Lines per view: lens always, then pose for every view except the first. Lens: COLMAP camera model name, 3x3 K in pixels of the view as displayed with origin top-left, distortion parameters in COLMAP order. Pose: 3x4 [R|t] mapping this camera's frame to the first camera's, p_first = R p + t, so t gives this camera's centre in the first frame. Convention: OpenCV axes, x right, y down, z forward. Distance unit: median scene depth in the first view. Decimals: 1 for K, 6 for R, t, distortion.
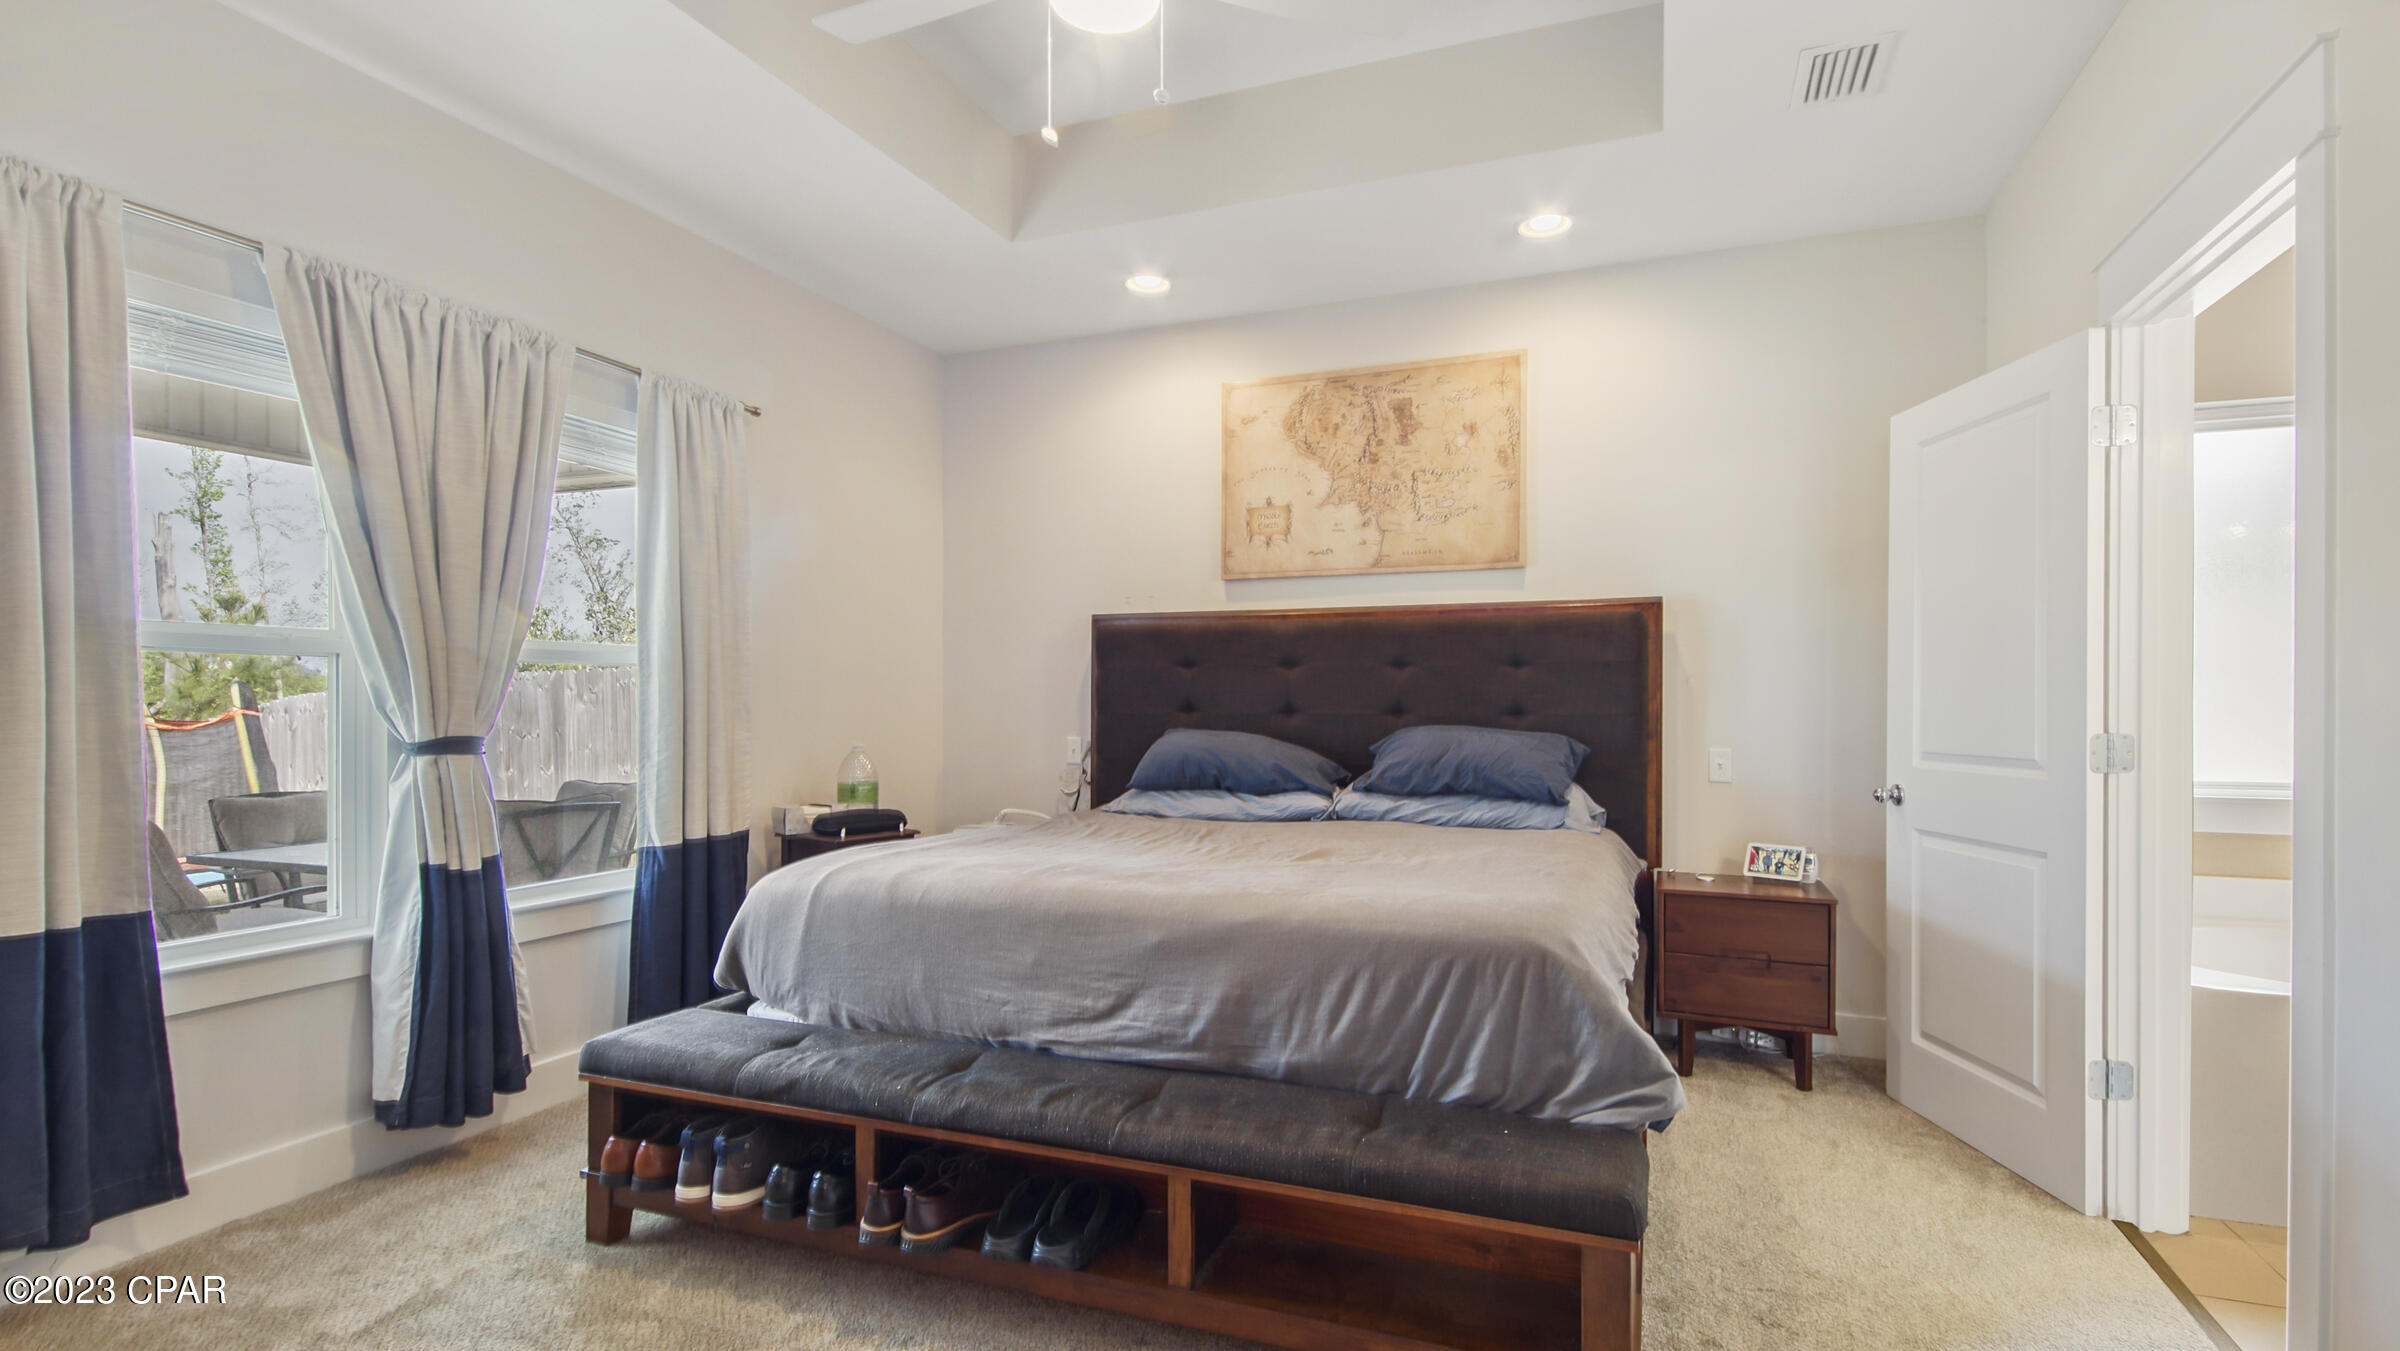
lens RADIAL K [[1122.0, 0, 1233.1], [0, 1122.0, 713.6], [0, 0, 1]] dist [0.023475, 0.000321]
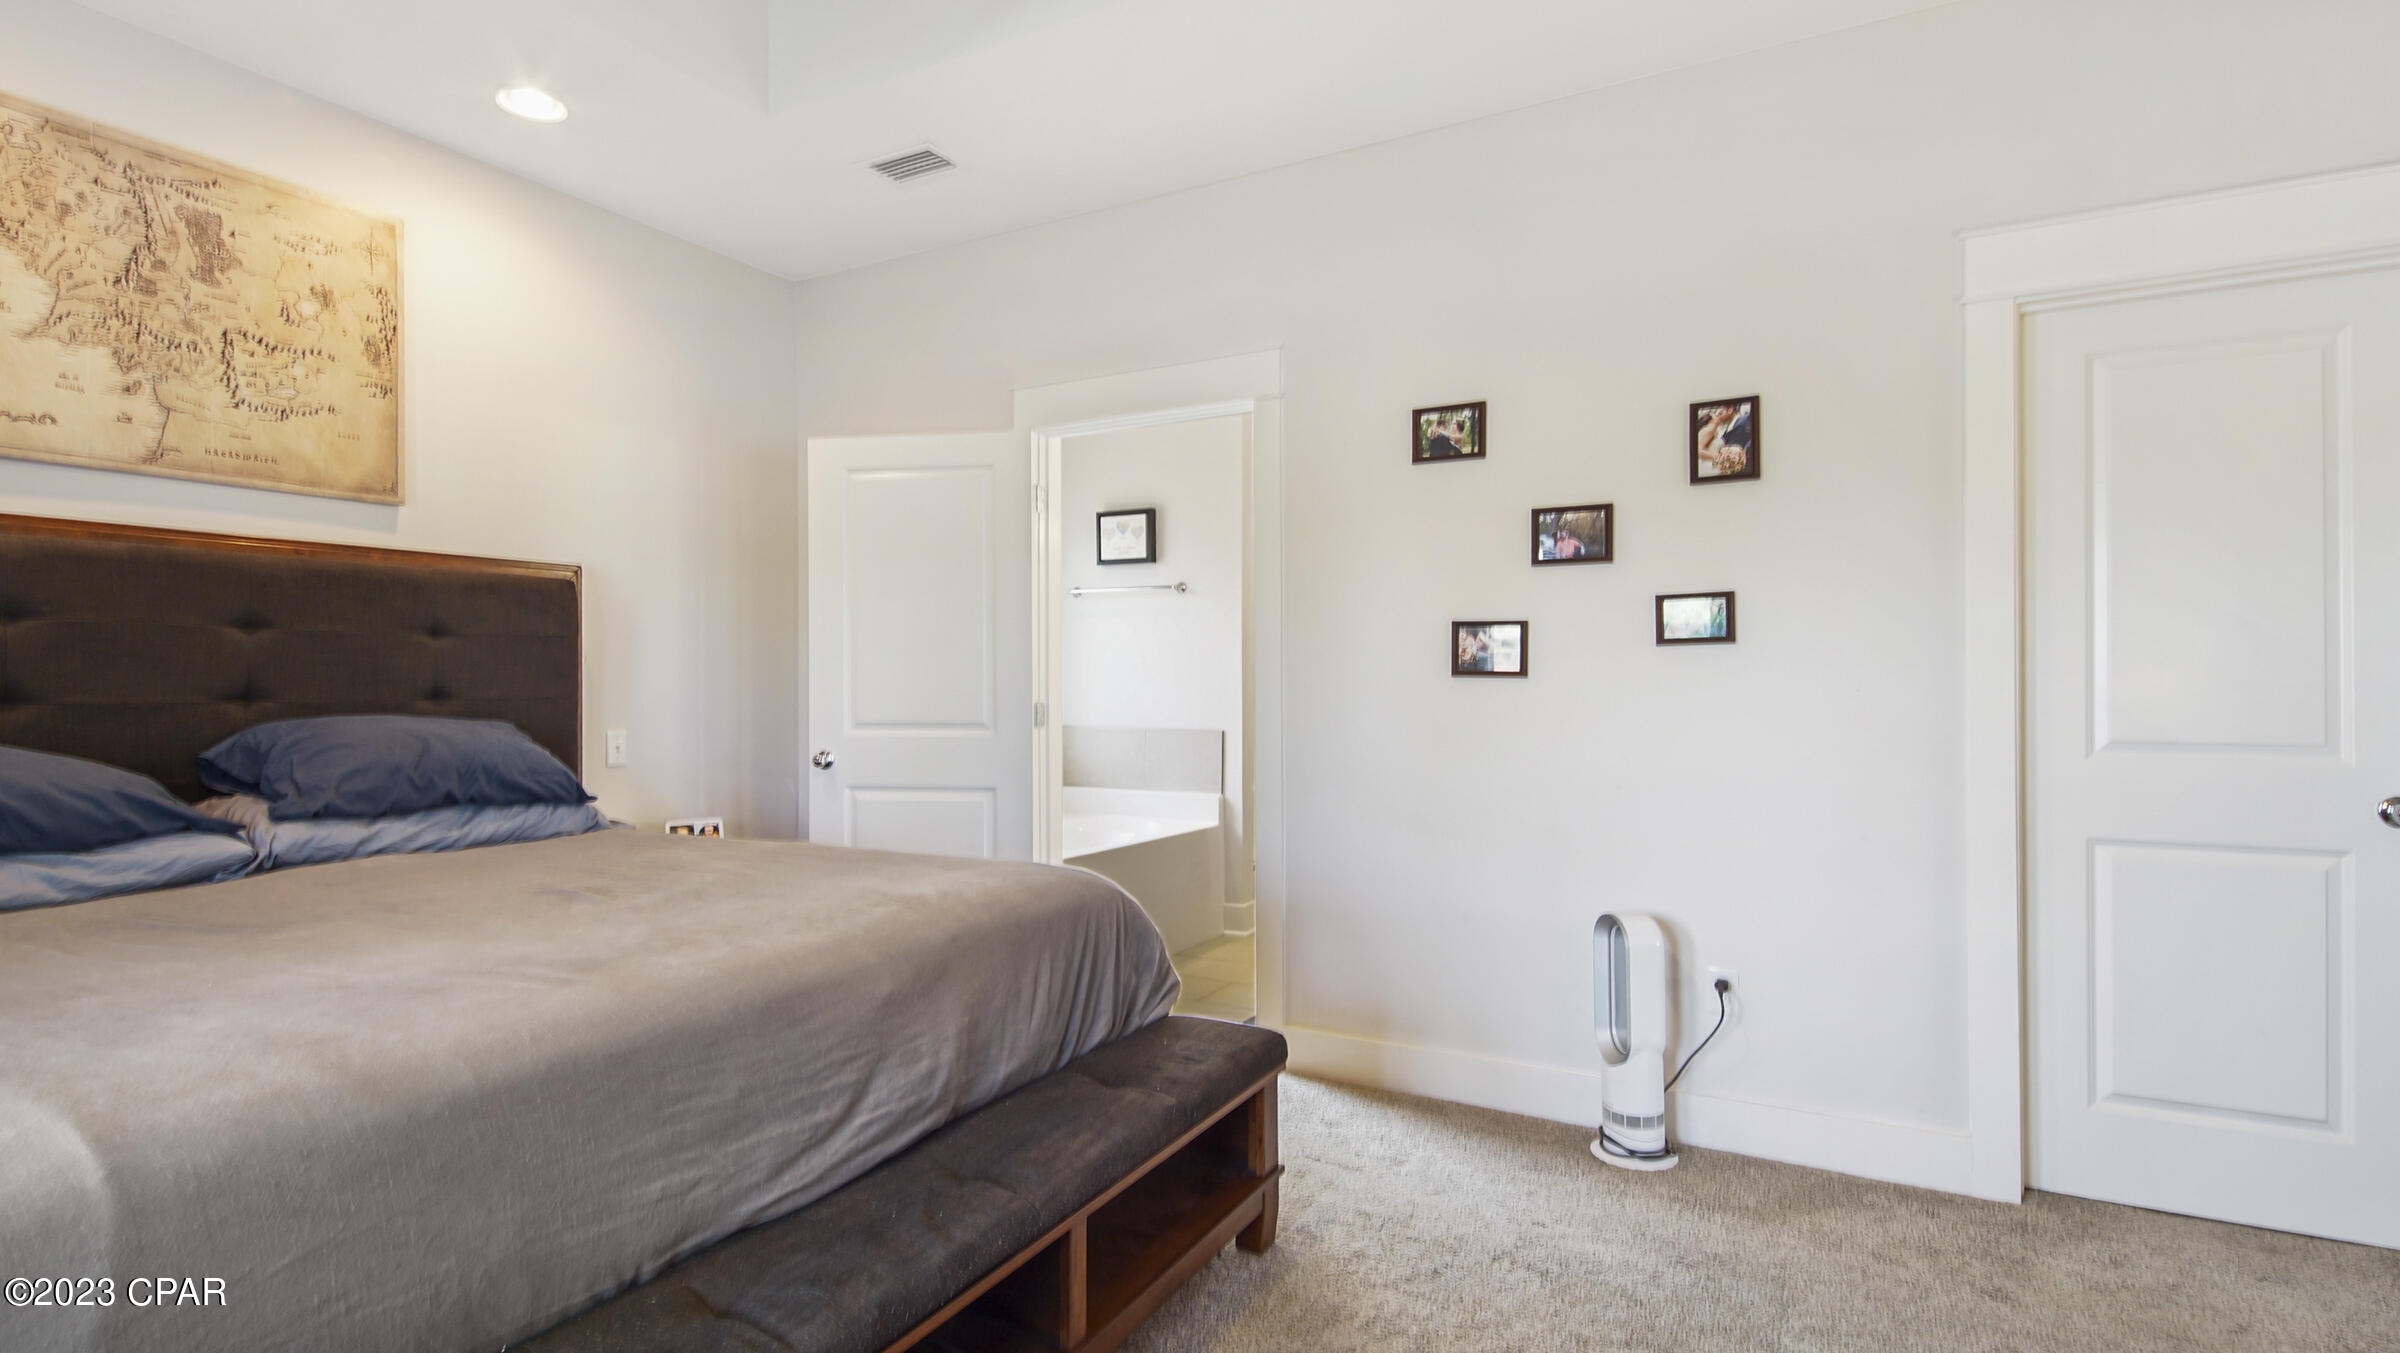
lens RADIAL K [[1111.8, 0, 1204.3], [0, 1111.8, 685.7], [0, 0, 1]] dist [0.027989, -0.020870]
pose [[0.148372, -0.003833, 0.988924, -0.441832], [0.011711, 0.999929, 0.002118, -0.003274], [-0.988862, 0.011267, 0.148406, 0.378294]]
